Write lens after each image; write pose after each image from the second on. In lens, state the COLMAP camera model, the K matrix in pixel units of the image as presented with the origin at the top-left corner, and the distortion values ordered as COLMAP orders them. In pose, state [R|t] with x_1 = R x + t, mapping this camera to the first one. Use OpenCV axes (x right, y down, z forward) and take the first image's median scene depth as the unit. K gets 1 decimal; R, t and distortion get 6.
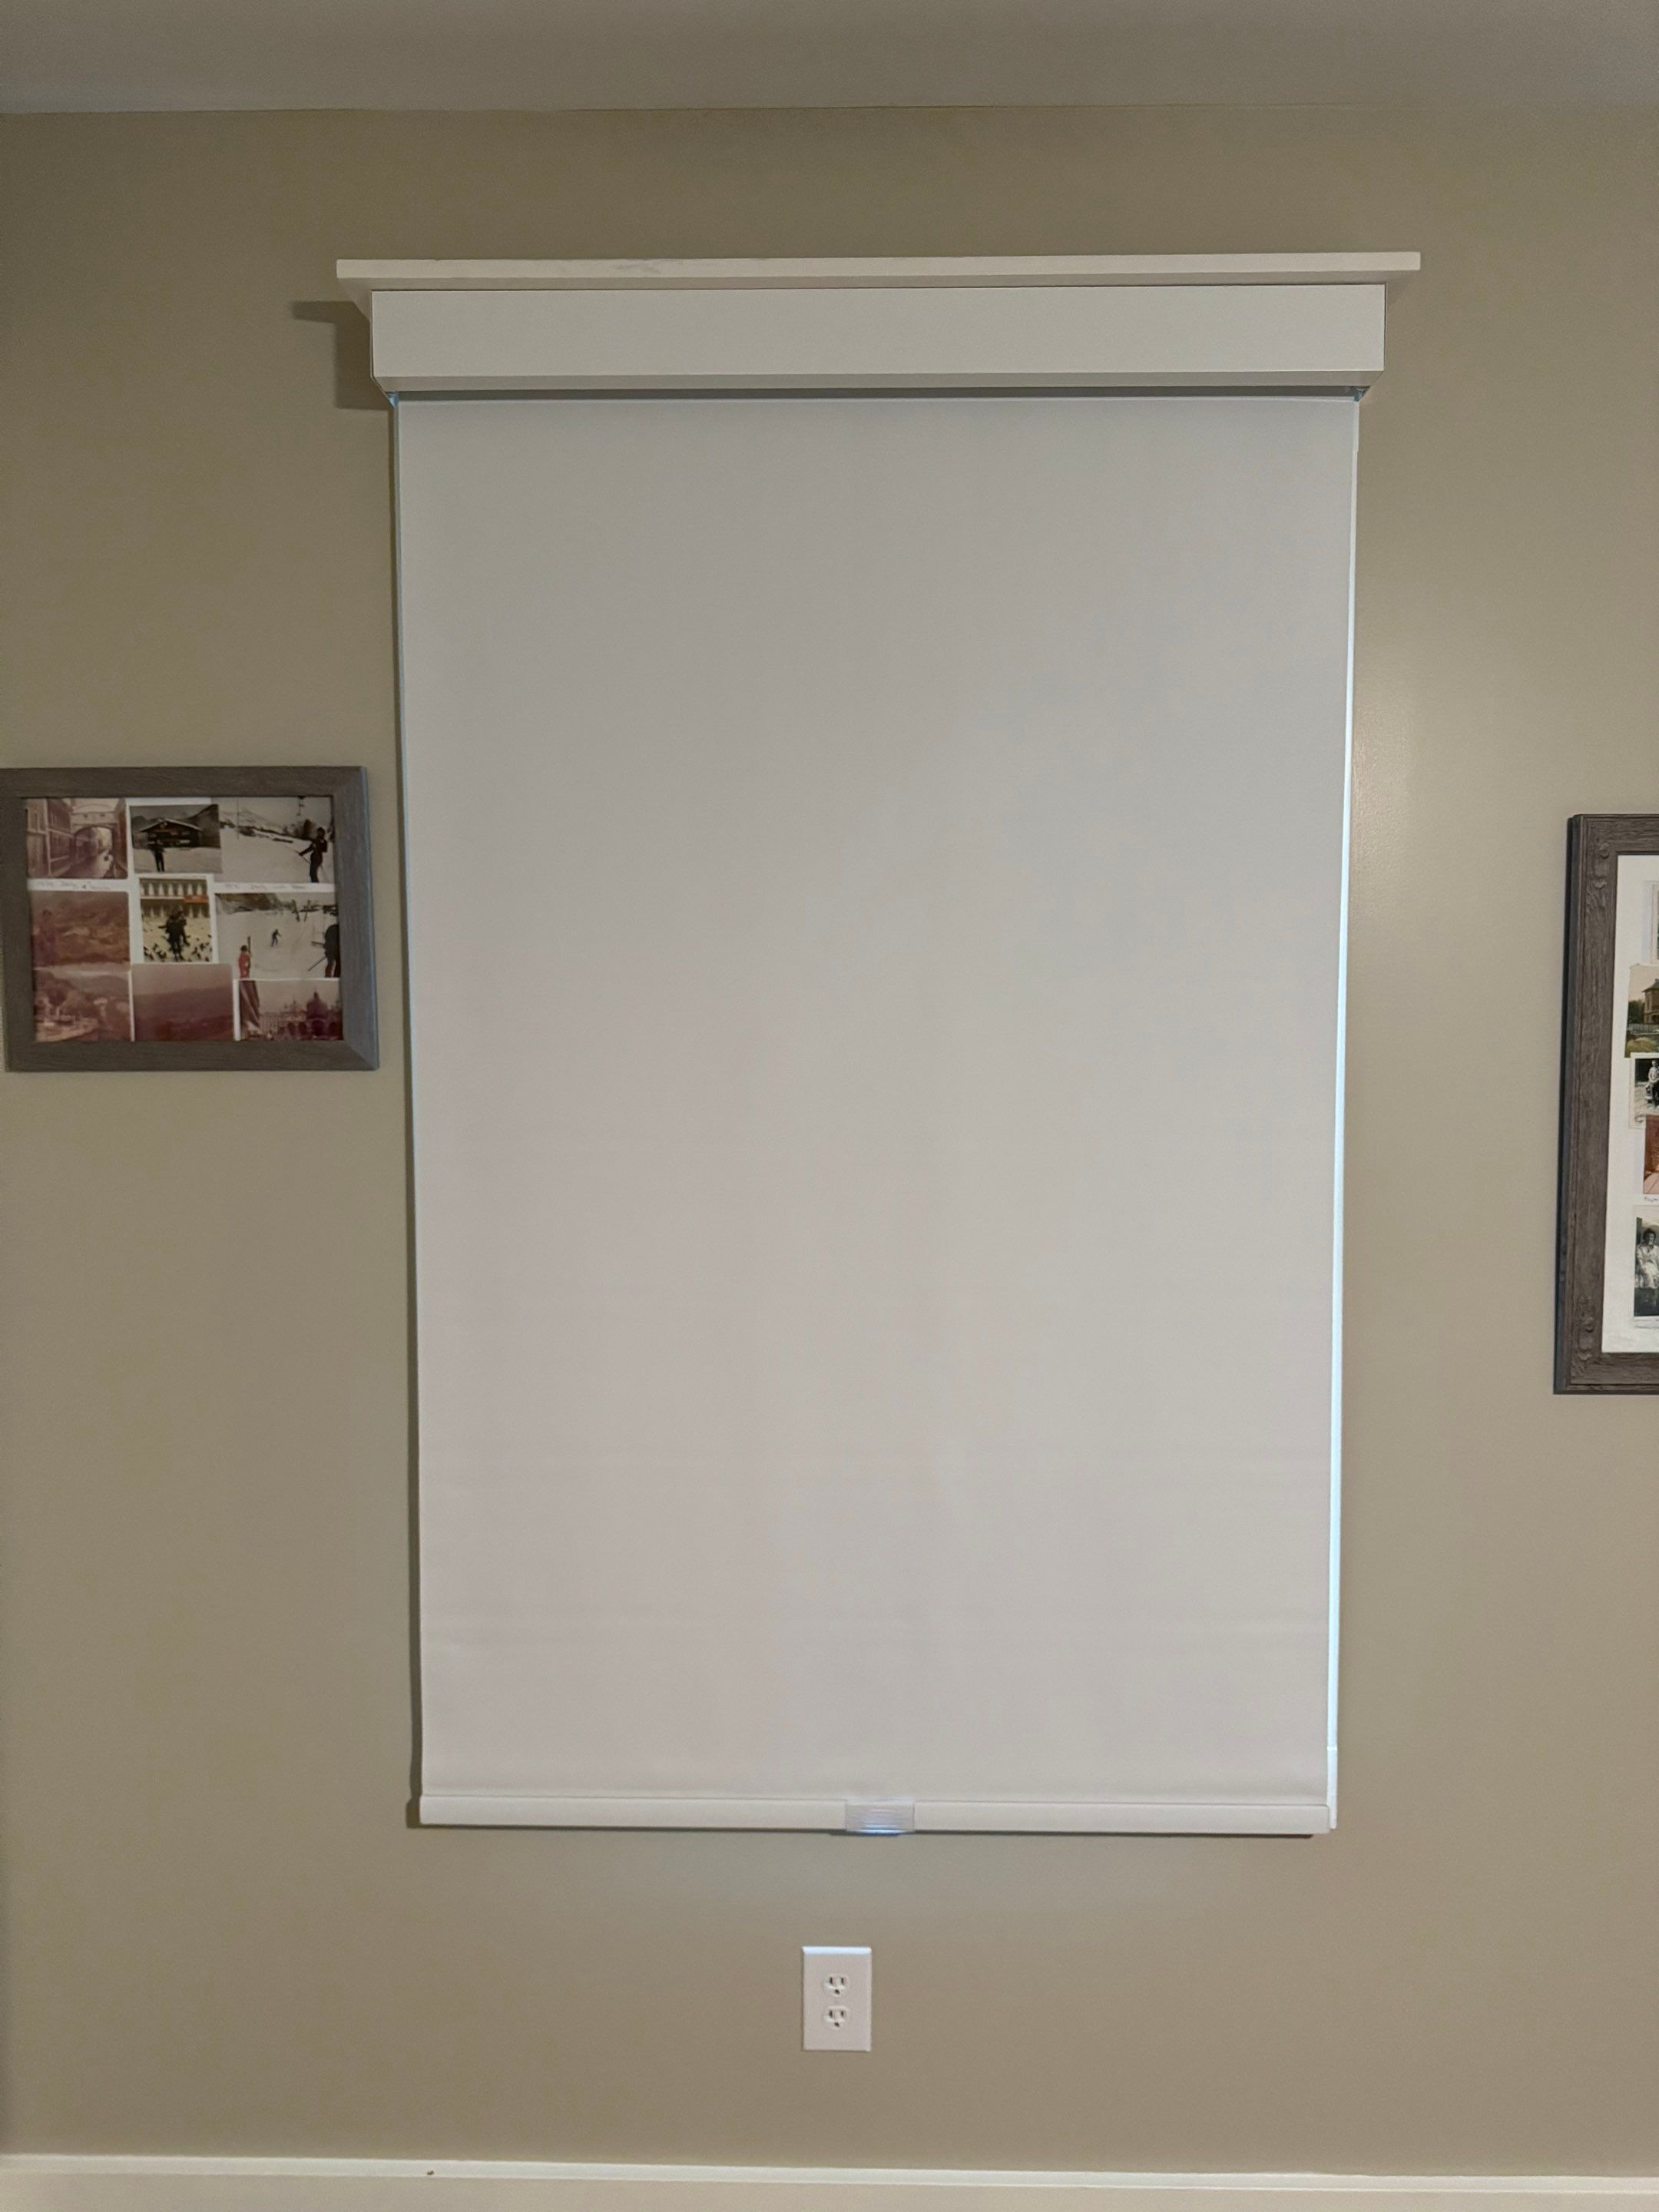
lens RADIAL K [[1552.1, 0, 824.8], [0, 1552.1, 1096.9], [0, 0, 1]] dist [0.003724, -0.002646]
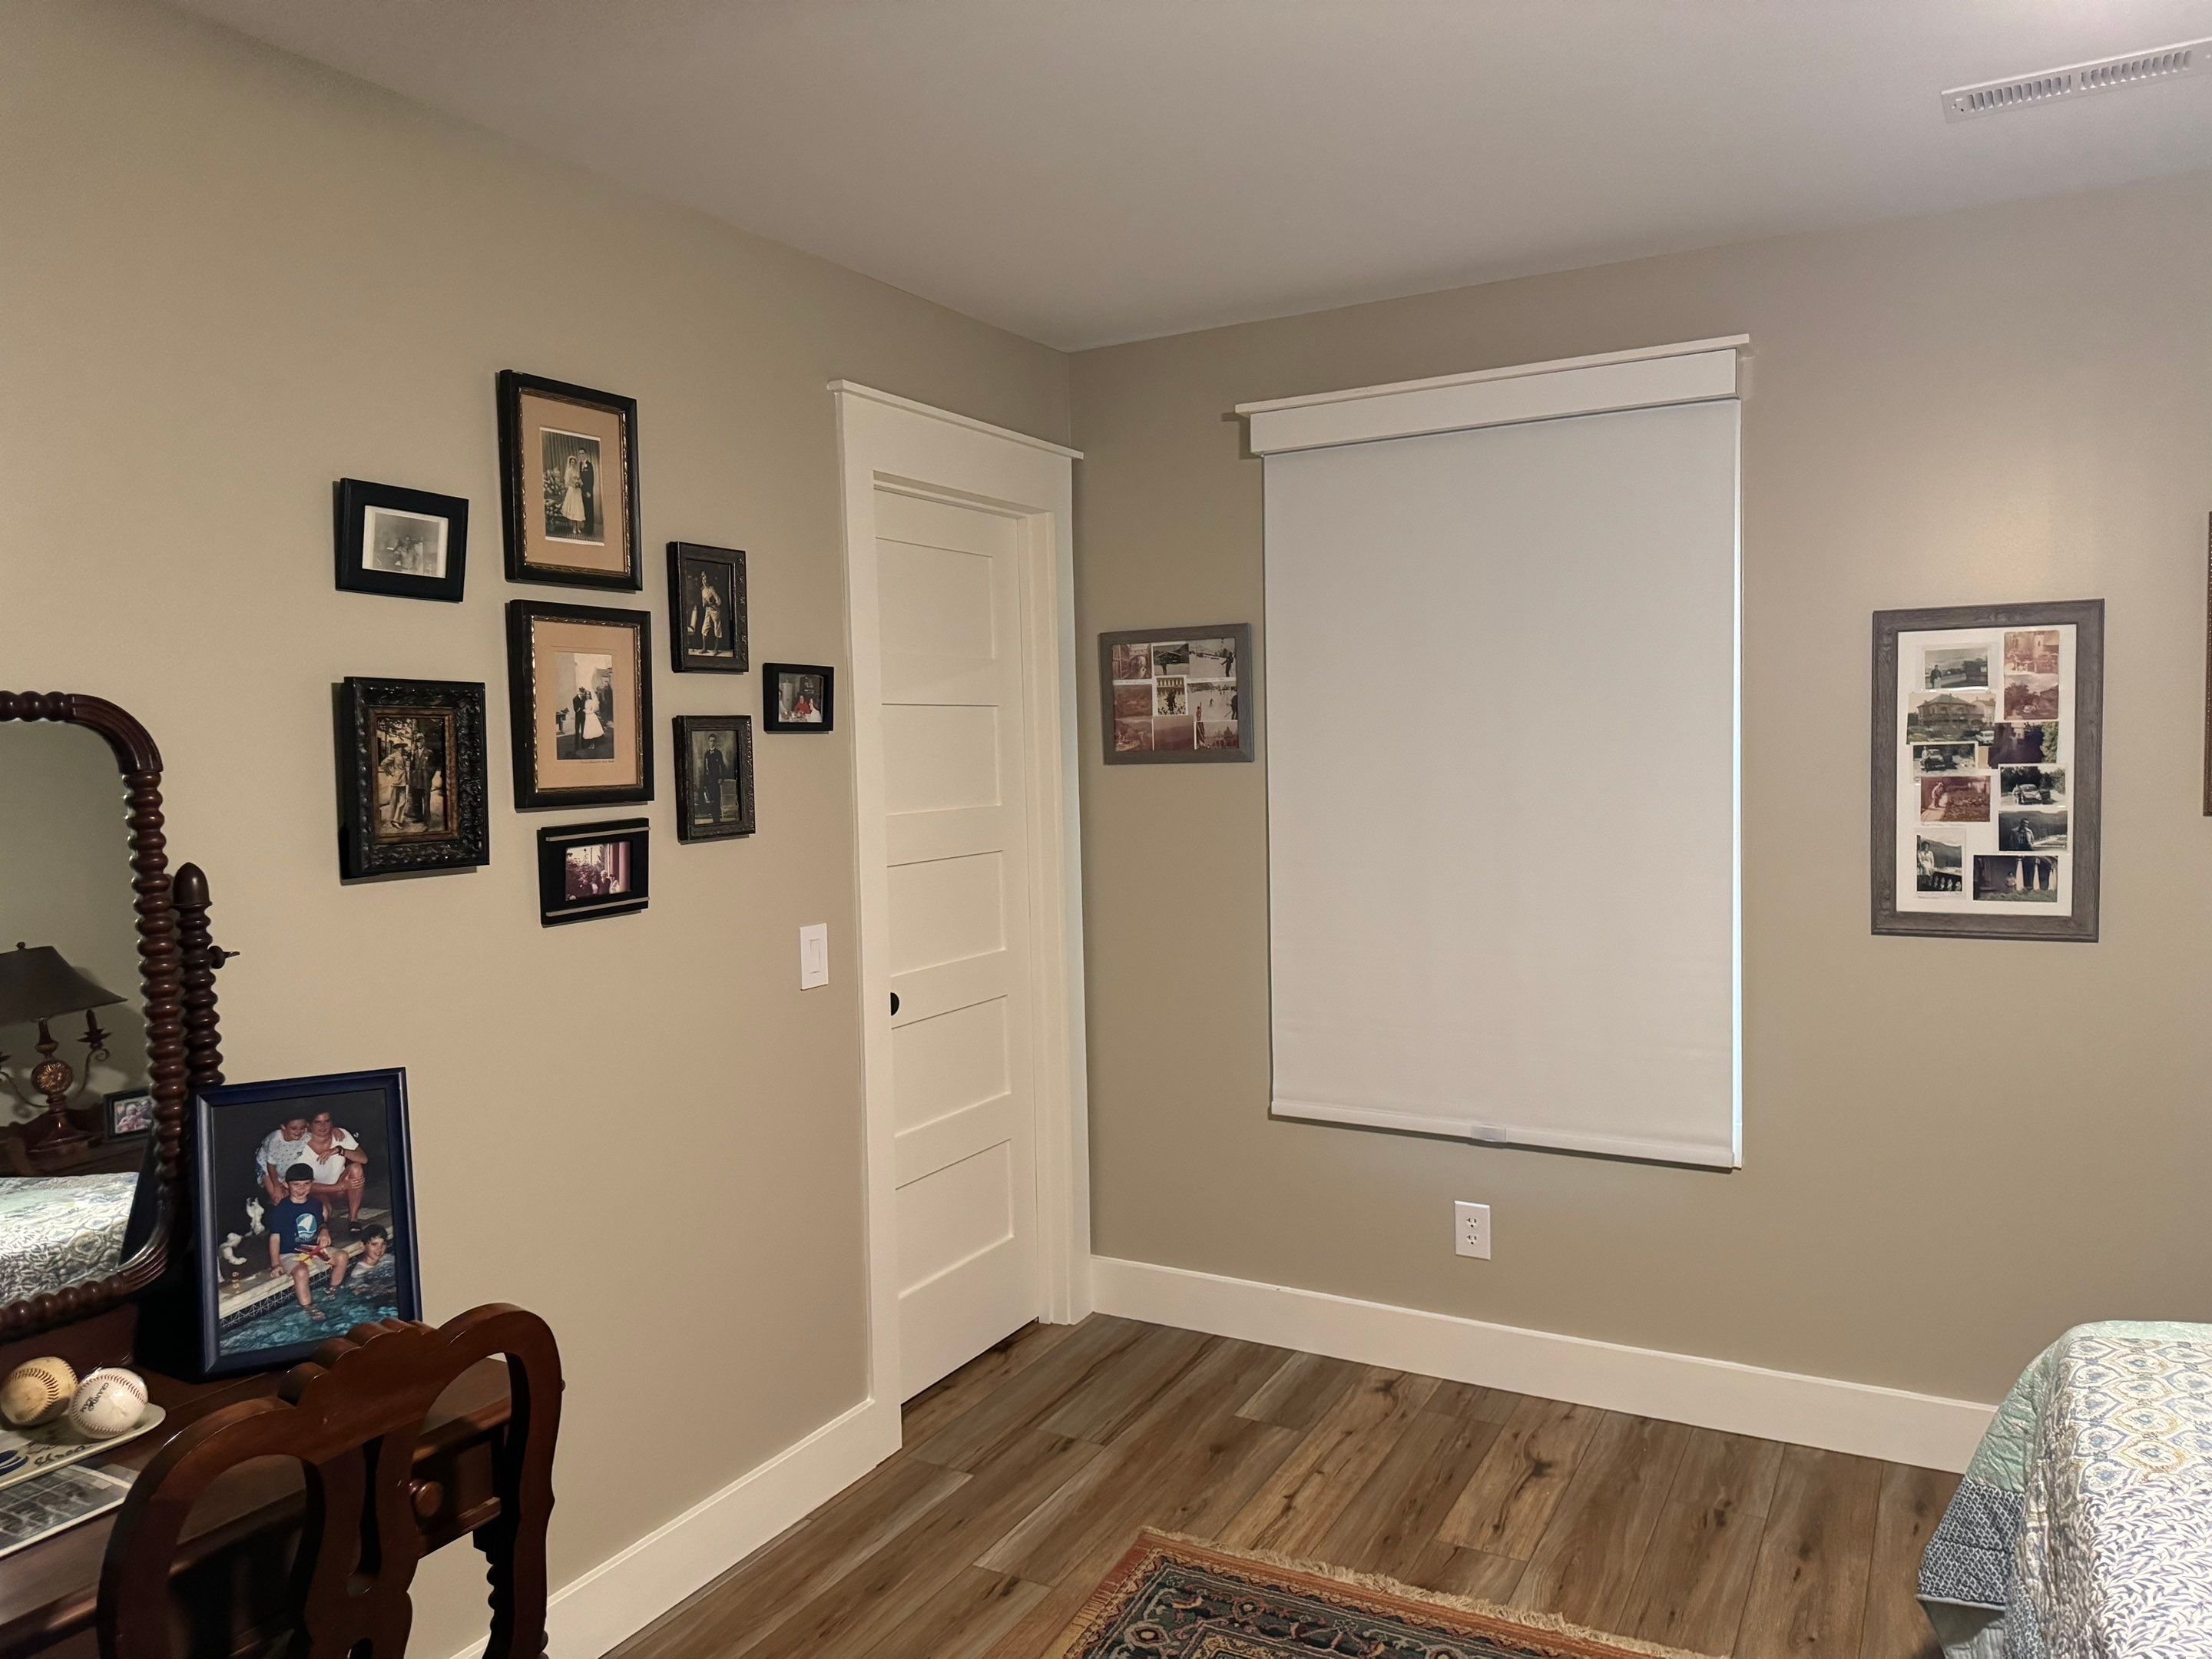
lens RADIAL K [[1496.0, 0, 1096.4], [0, 1496.0, 850.8], [0, 0, 1]] dist [0.004094, -0.047013]
pose [[0.883810, 0.013155, -0.467661, 0.501754], [-0.008348, 0.999889, 0.012350, 0.084245], [0.467772, -0.007011, 0.883821, -0.965317]]
